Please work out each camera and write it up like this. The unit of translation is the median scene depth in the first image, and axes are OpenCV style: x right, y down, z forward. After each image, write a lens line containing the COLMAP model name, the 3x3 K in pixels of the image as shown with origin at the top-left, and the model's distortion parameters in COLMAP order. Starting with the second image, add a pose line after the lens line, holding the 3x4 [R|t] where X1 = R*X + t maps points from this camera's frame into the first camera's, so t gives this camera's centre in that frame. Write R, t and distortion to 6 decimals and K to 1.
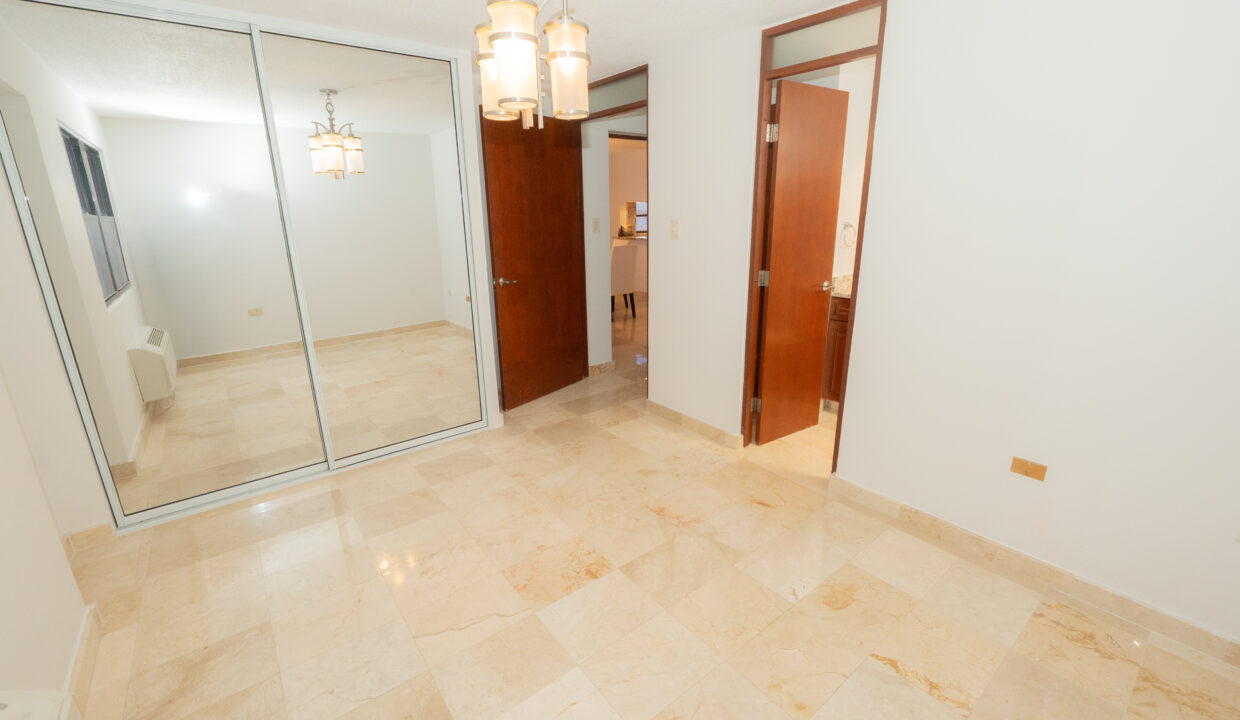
lens RADIAL K [[516.7, 0, 620.2], [0, 516.7, 358.7], [0, 0, 1]] dist [-0.014920, -0.000046]
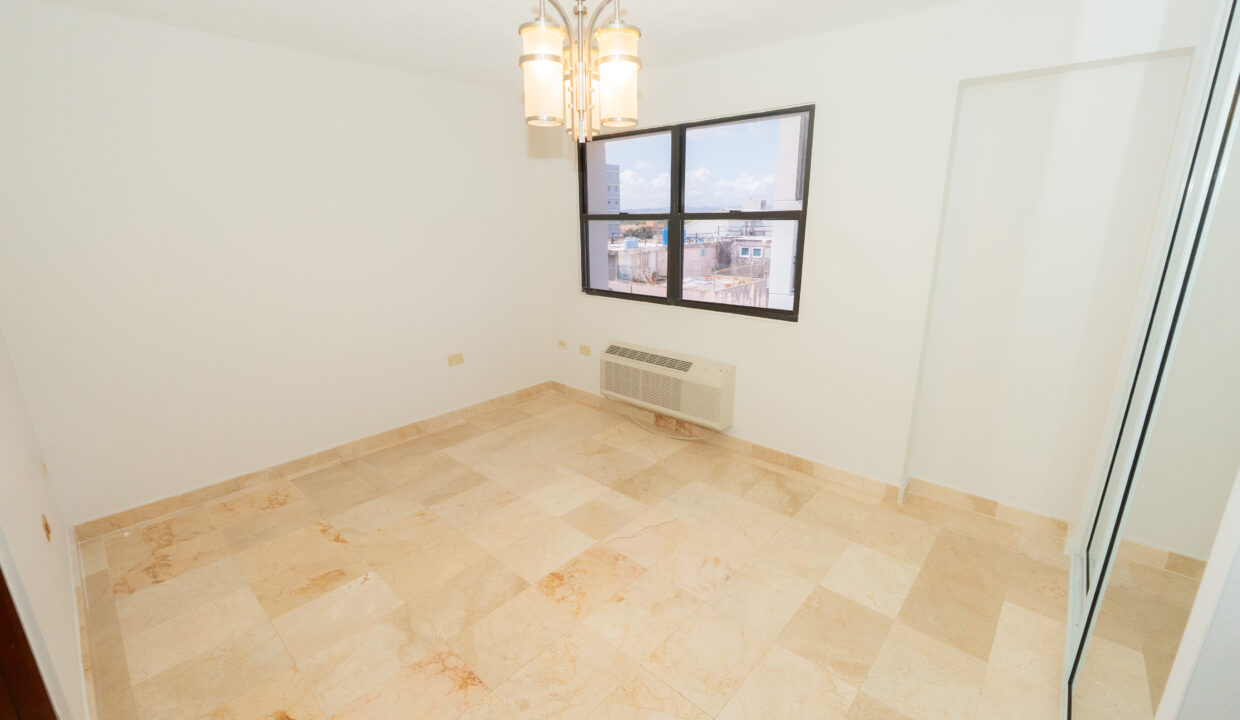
lens RADIAL K [[516.7, 0, 620.0], [0, 516.7, 355.1], [0, 0, 1]] dist [-0.014920, -0.000046]
pose [[-0.986139, 0.058136, -0.155406, -0.043964], [-0.030256, 0.857900, 0.512925, -0.477270], [0.163142, 0.510517, -0.844249, 1.632705]]
